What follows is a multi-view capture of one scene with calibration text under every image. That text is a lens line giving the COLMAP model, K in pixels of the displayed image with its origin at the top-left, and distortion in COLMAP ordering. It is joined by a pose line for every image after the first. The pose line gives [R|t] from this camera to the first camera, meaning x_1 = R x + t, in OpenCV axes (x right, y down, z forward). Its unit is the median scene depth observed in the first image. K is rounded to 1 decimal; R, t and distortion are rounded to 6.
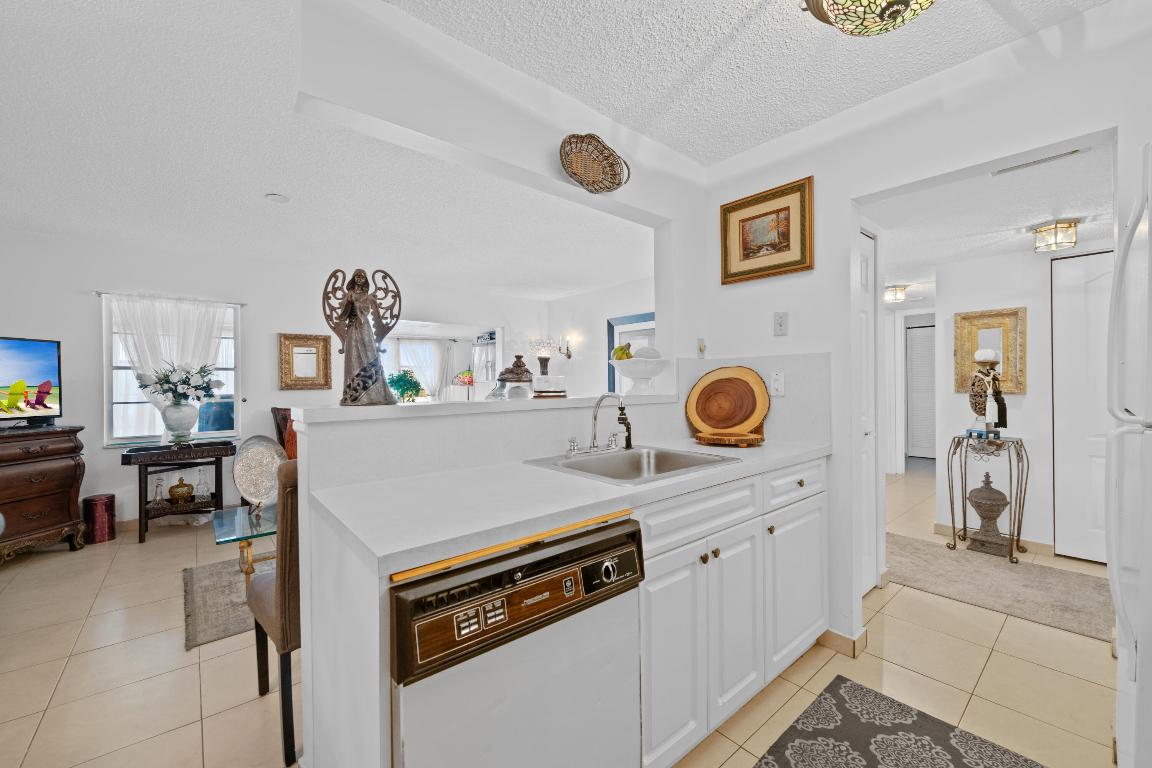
lens RADIAL K [[457.9, 0, 580.5], [0, 457.9, 383.0], [0, 0, 1]] dist [-0.000868, -0.000855]
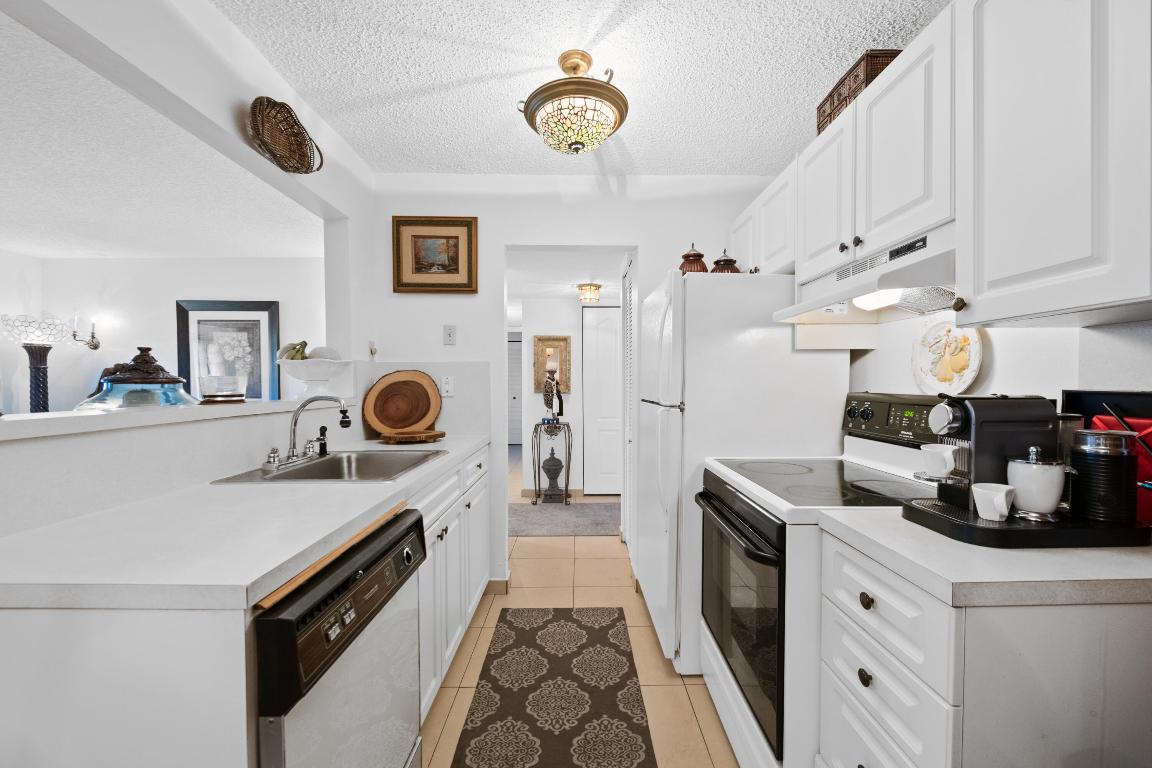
lens RADIAL K [[461.6, 0, 583.7], [0, 461.6, 390.8], [0, 0, 1]] dist [0.000385, -0.000178]
pose [[0.639682, -0.007420, 0.768604, -0.235766], [-0.001398, 0.999941, 0.010817, 0.000309], [-0.768638, -0.007994, 0.639634, -0.015190]]
